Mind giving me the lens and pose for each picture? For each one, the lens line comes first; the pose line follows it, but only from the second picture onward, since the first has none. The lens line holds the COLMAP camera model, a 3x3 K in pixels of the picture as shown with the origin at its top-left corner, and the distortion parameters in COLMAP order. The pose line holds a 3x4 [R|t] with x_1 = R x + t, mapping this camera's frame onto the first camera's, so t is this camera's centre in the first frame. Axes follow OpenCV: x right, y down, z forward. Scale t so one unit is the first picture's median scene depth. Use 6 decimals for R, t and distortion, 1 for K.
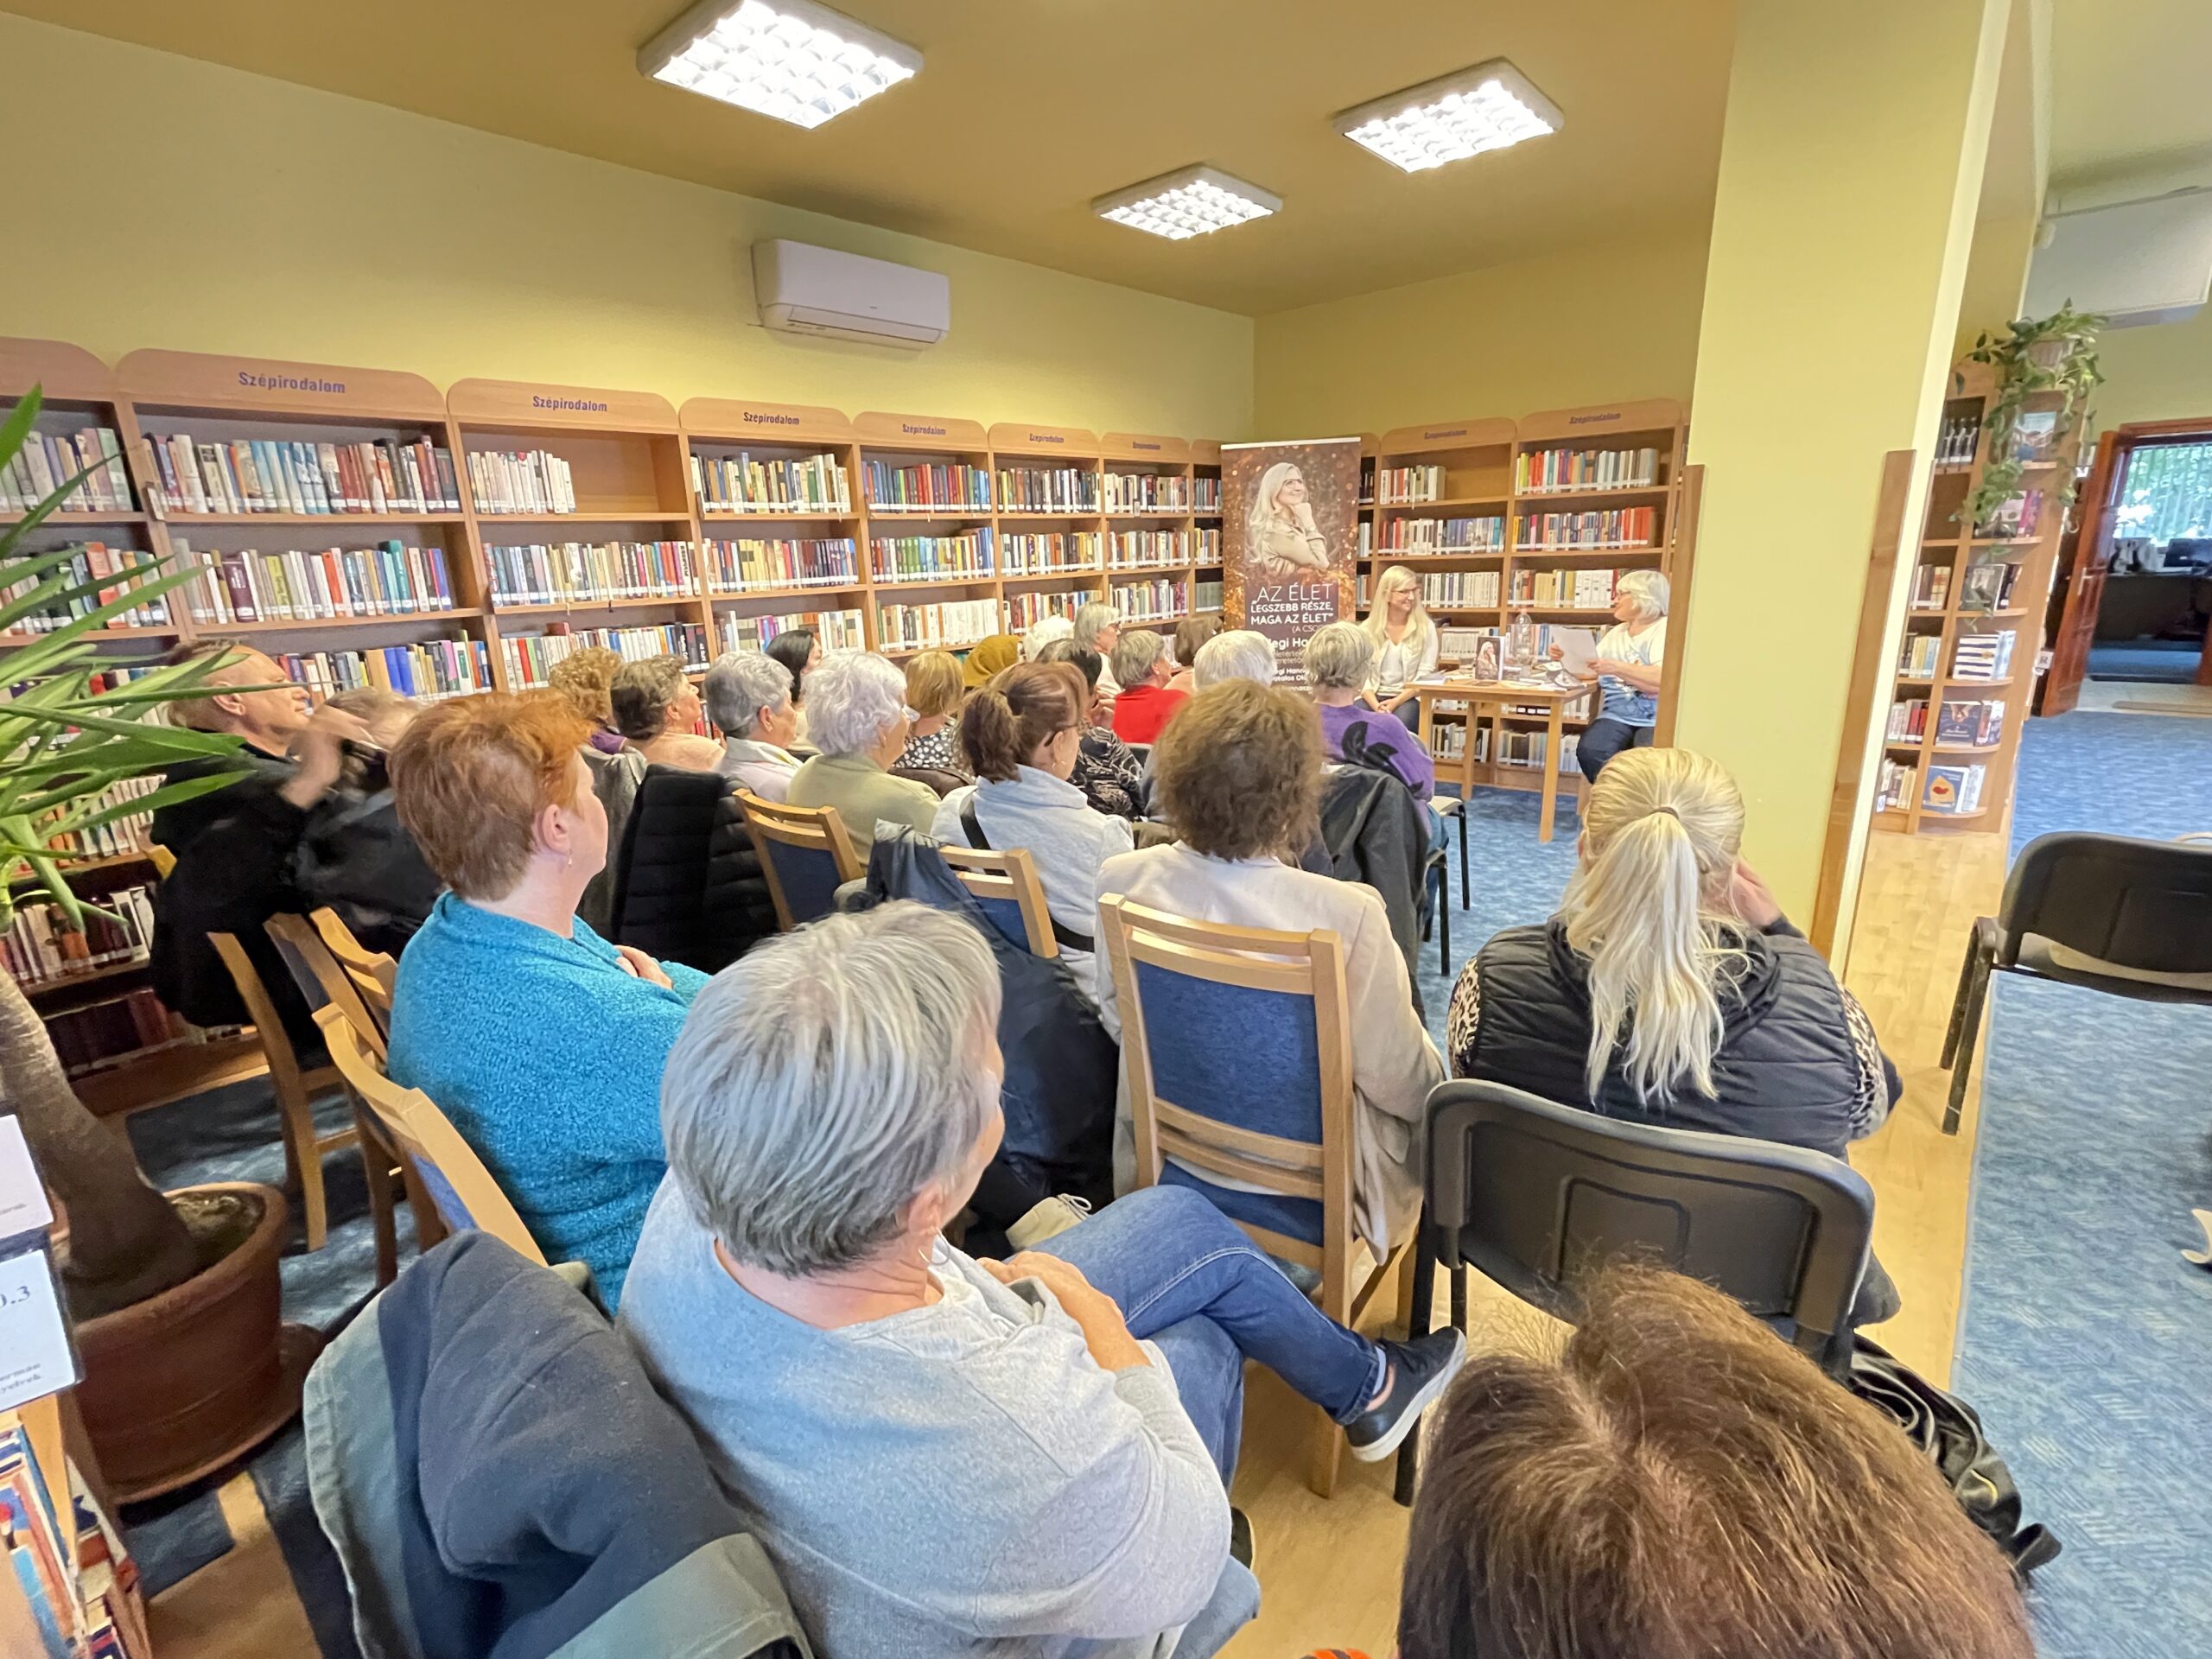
lens RADIAL K [[1015.3, 0, 1094.2], [0, 1015.3, 826.2], [0, 0, 1]] dist [-0.001401, 0.004619]
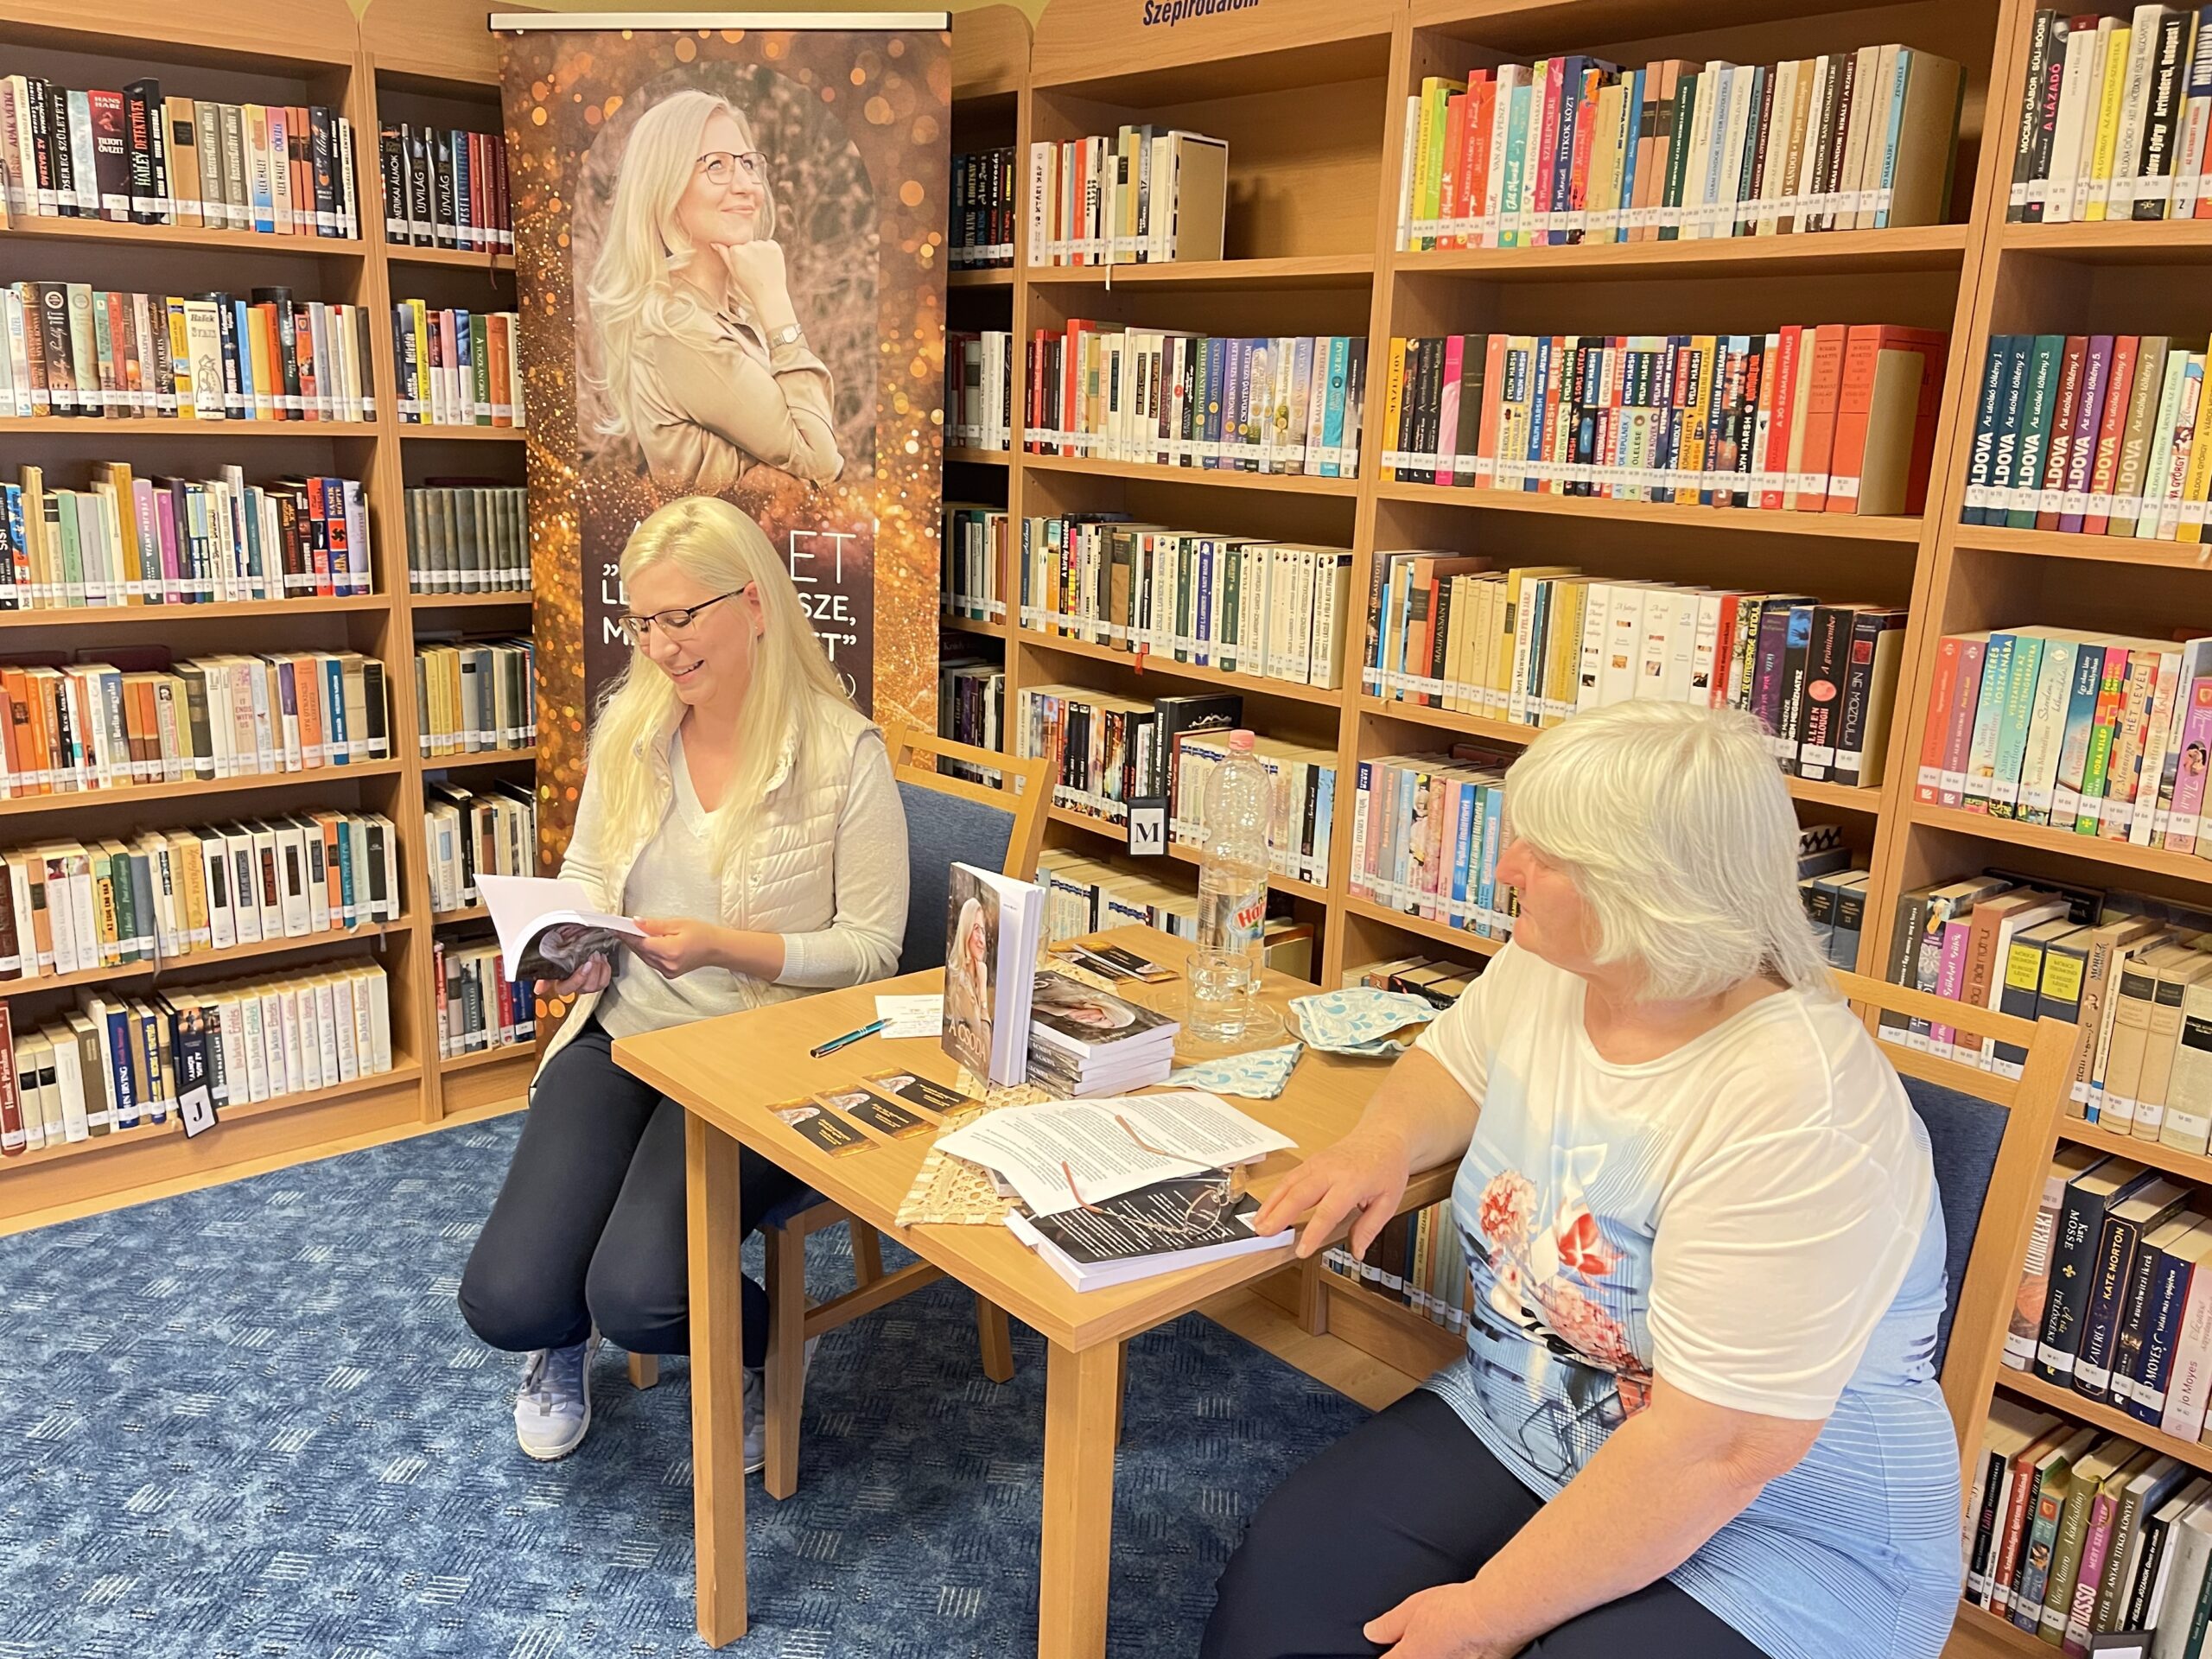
lens RADIAL K [[1744.1, 0, 1134.7], [0, 1744.1, 839.8], [0, 0, 1]] dist [0.070656, -0.096929]
pose [[0.990618, 0.103923, -0.088746, 0.524558], [-0.105507, 0.994329, -0.013334, -0.222471], [0.086858, 0.022572, 0.995965, 0.744062]]
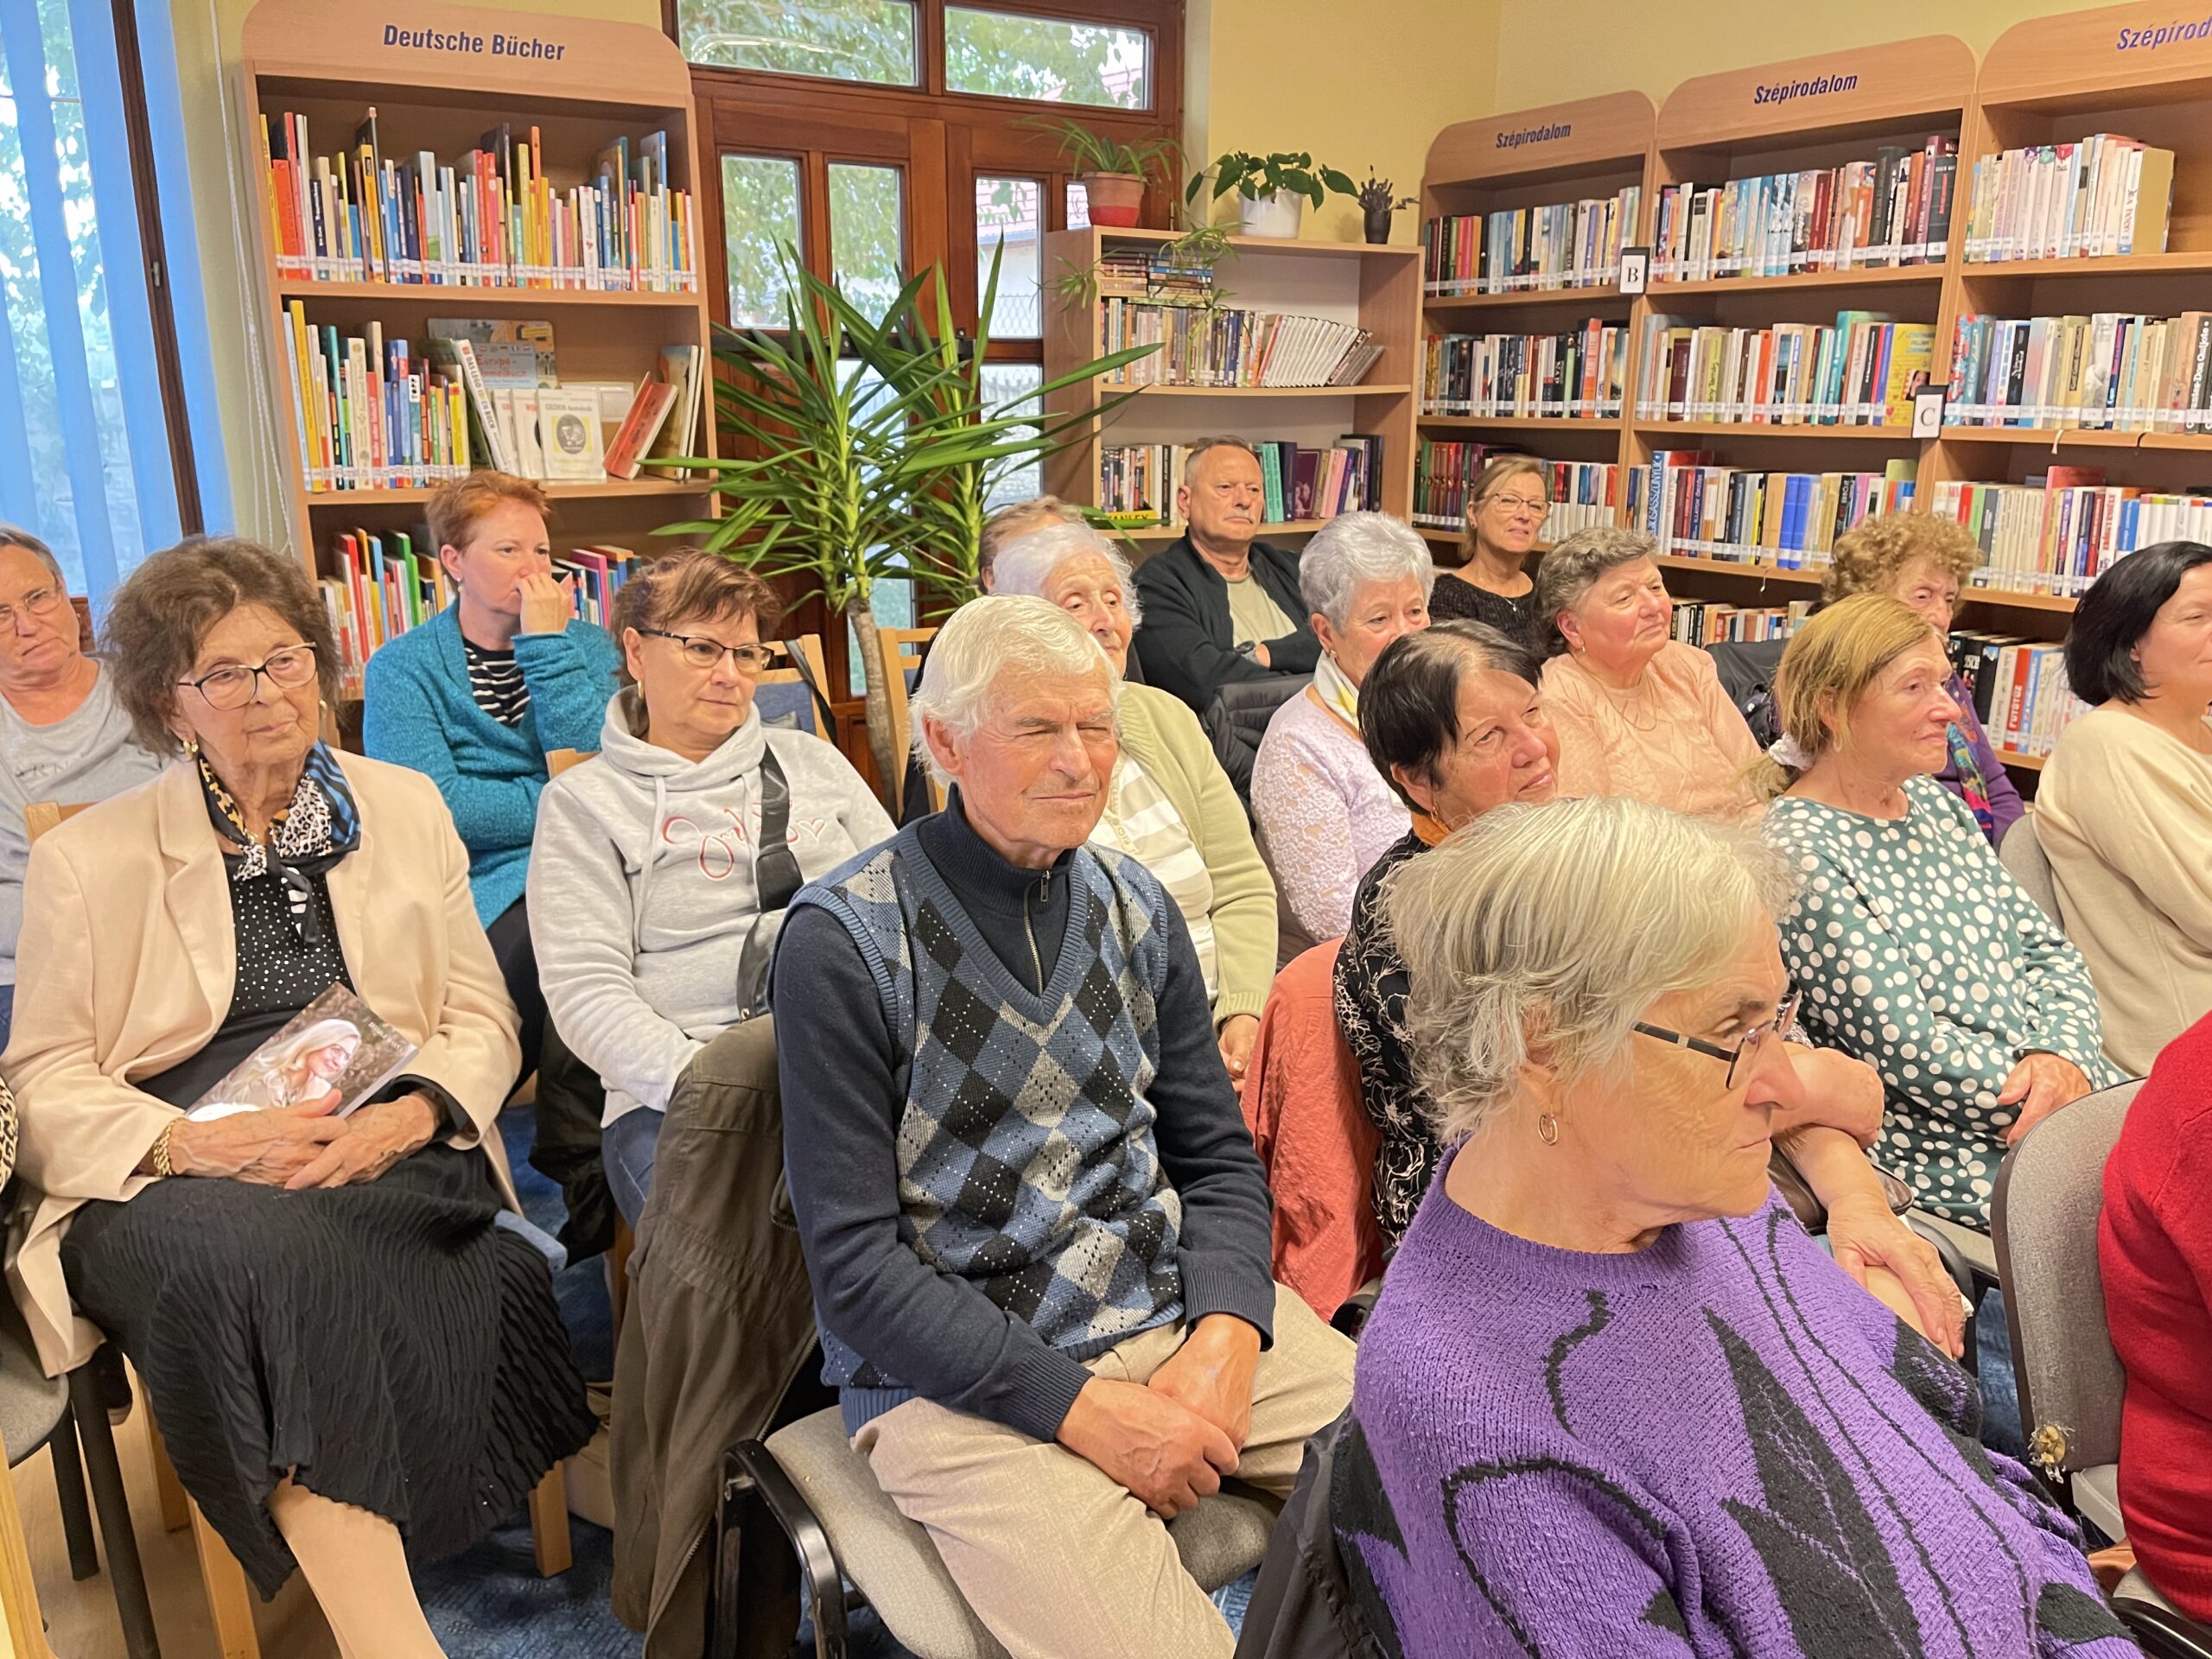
lens RADIAL K [[1681.7, 0, 1092.6], [0, 1681.7, 843.2], [0, 0, 1]] dist [0.042042, -0.055202]
pose [[-0.299556, 0.294187, -0.907590, 0.397354], [-0.231239, 0.900524, 0.368219, -0.194357], [0.925632, 0.320172, -0.201730, 0.651544]]
